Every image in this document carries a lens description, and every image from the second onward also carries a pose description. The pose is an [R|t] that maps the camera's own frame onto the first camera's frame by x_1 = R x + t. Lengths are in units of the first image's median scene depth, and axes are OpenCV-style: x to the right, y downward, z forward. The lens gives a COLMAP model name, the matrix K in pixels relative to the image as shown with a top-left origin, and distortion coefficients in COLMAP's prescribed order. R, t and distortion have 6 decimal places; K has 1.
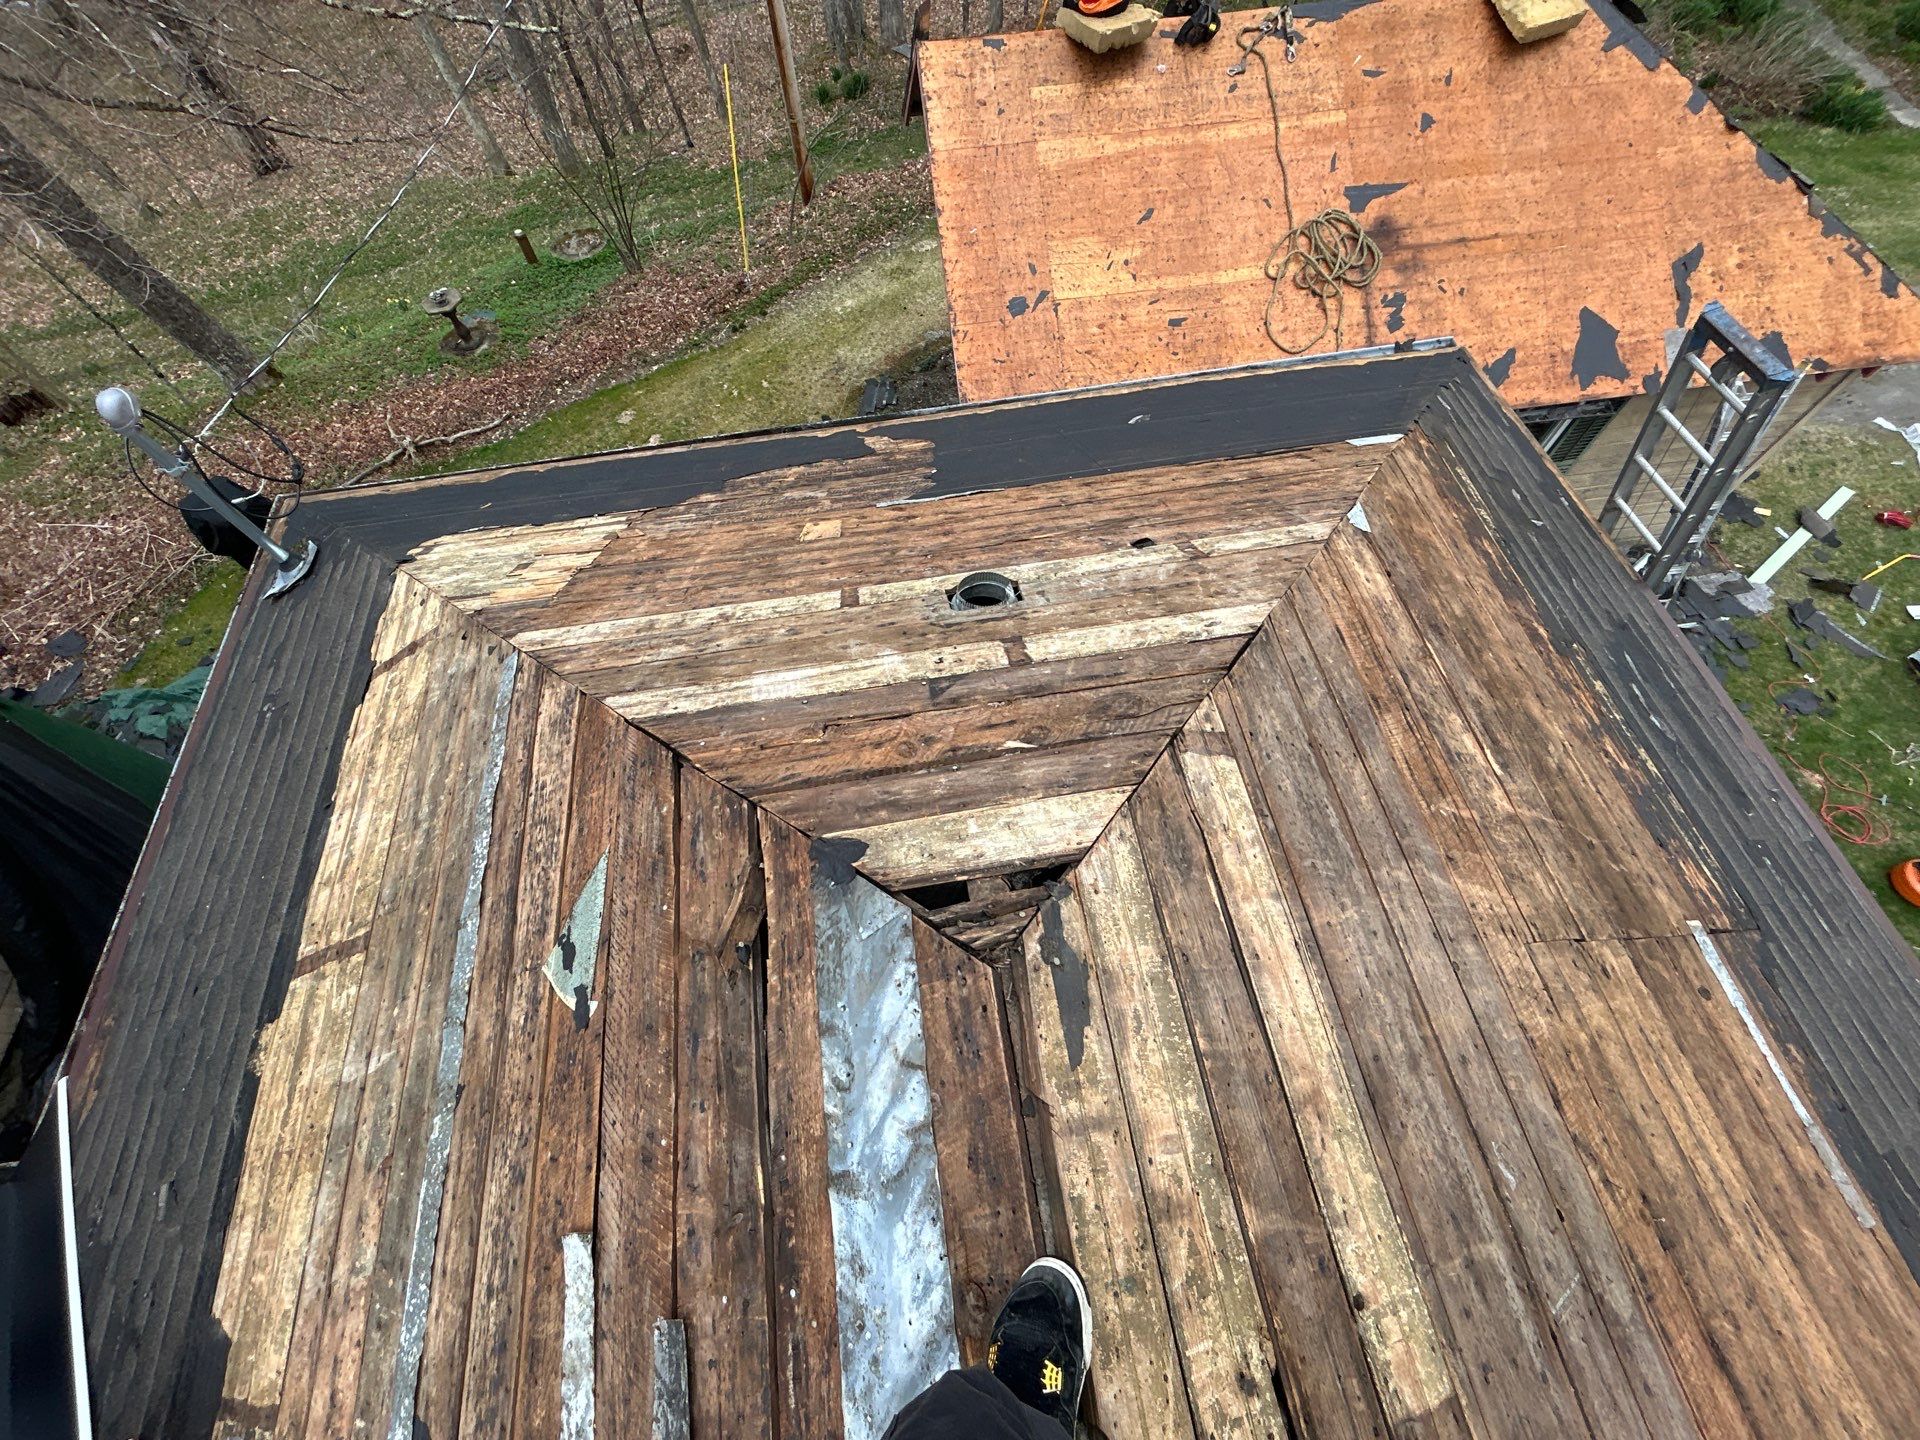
lens RADIAL K [[772.7, 0, 956.4], [0, 772.7, 716.8], [0, 0, 1]] dist [-0.000167, -0.000150]
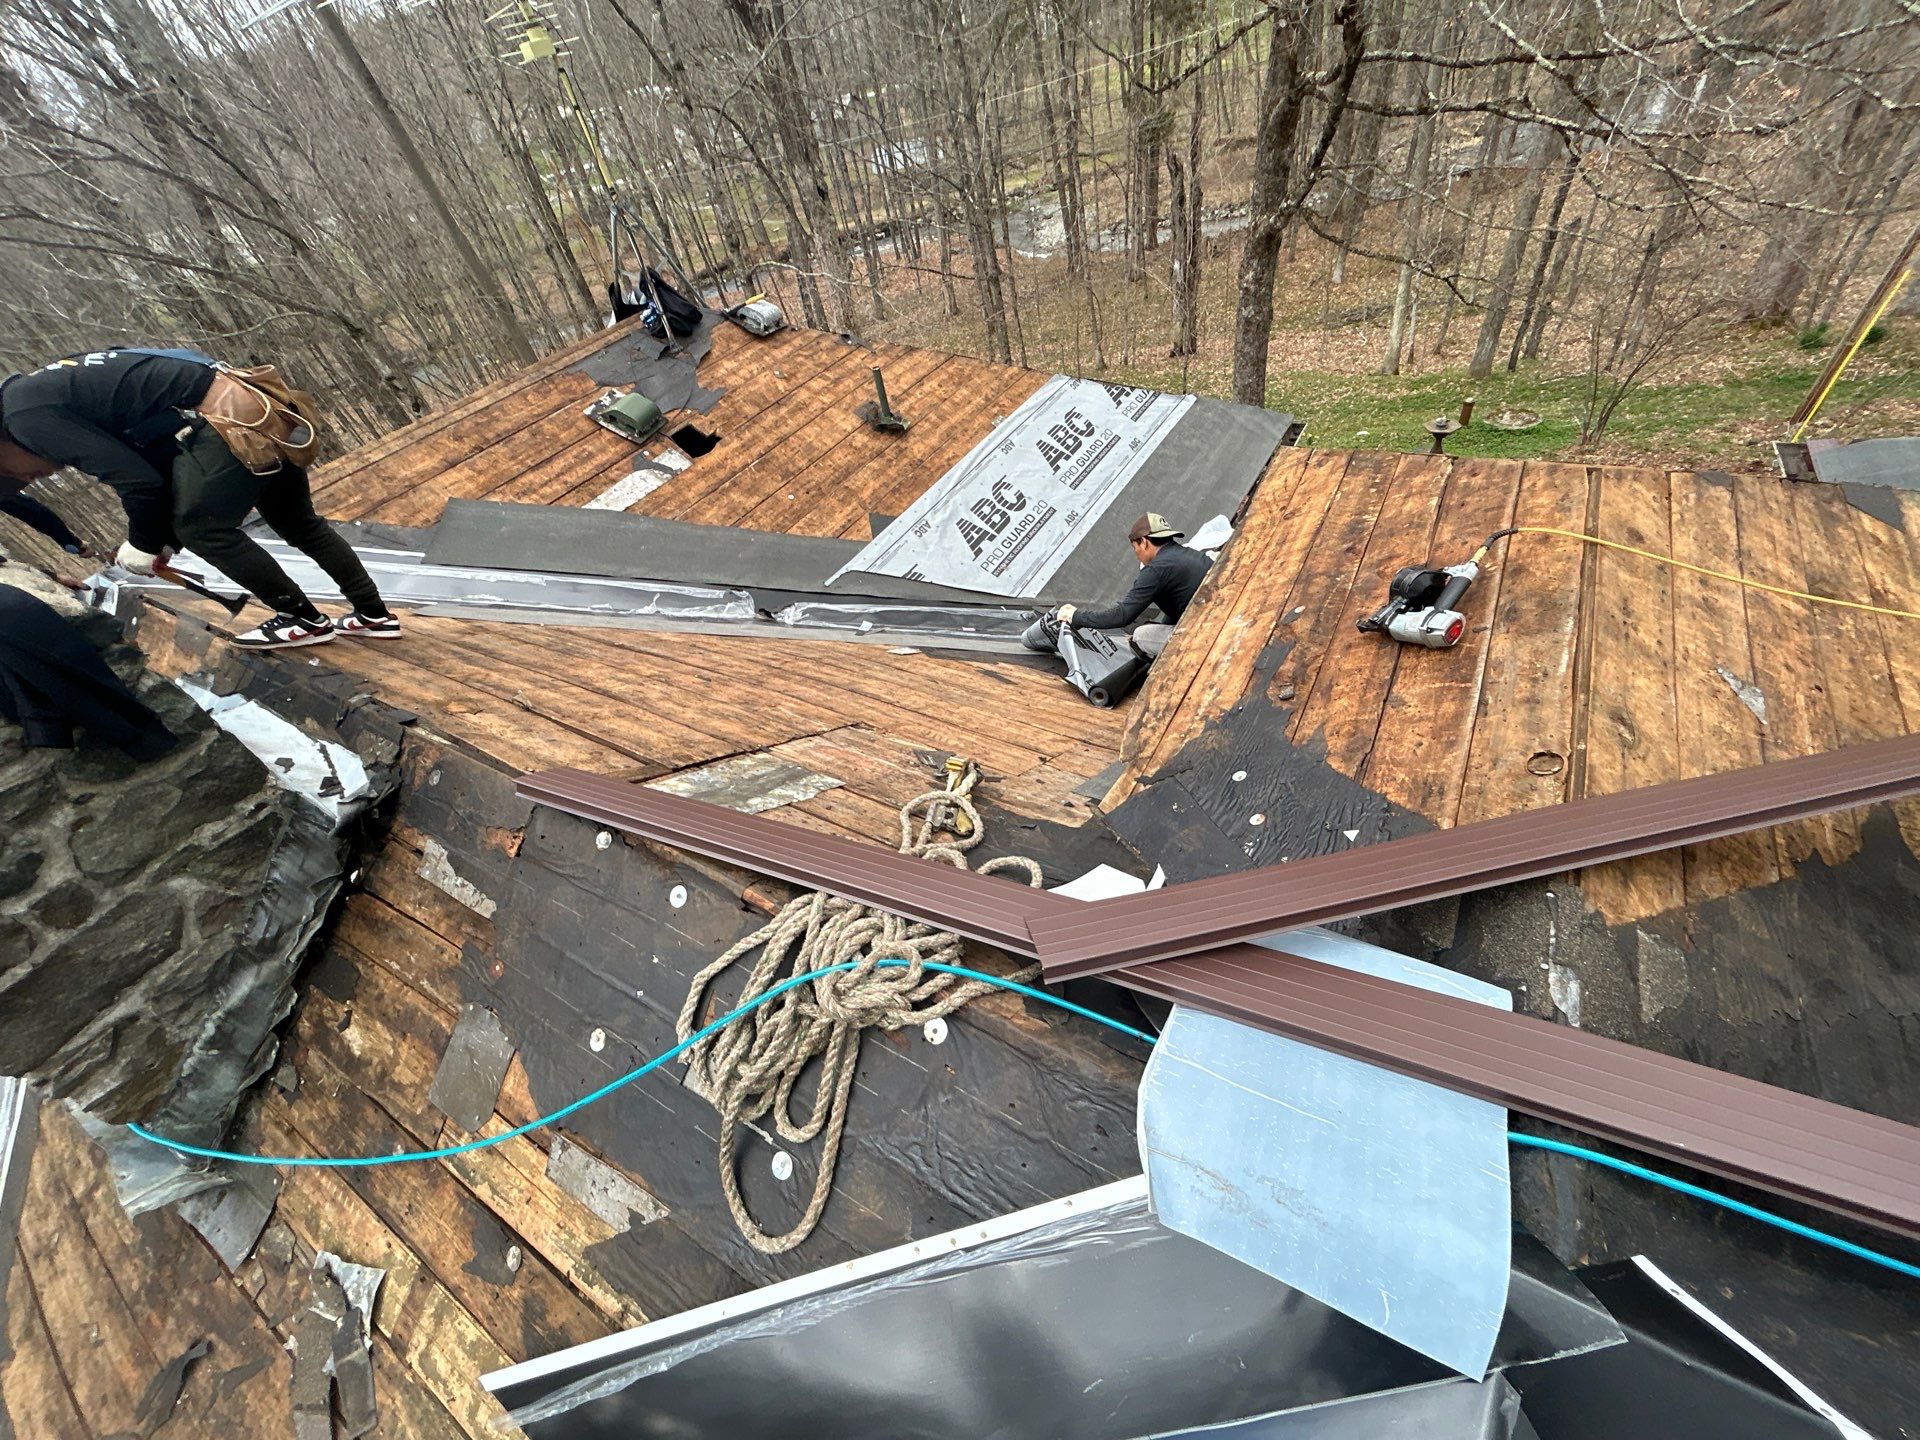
lens RADIAL K [[772.7, 0, 955.4], [0, 772.7, 718.4], [0, 0, 1]] dist [-0.000167, -0.000150]
pose [[0.765104, 0.365187, -0.530334, -0.625552], [-0.487775, 0.866372, -0.107124, 0.508166], [0.420347, 0.340645, 0.840993, -0.252581]]
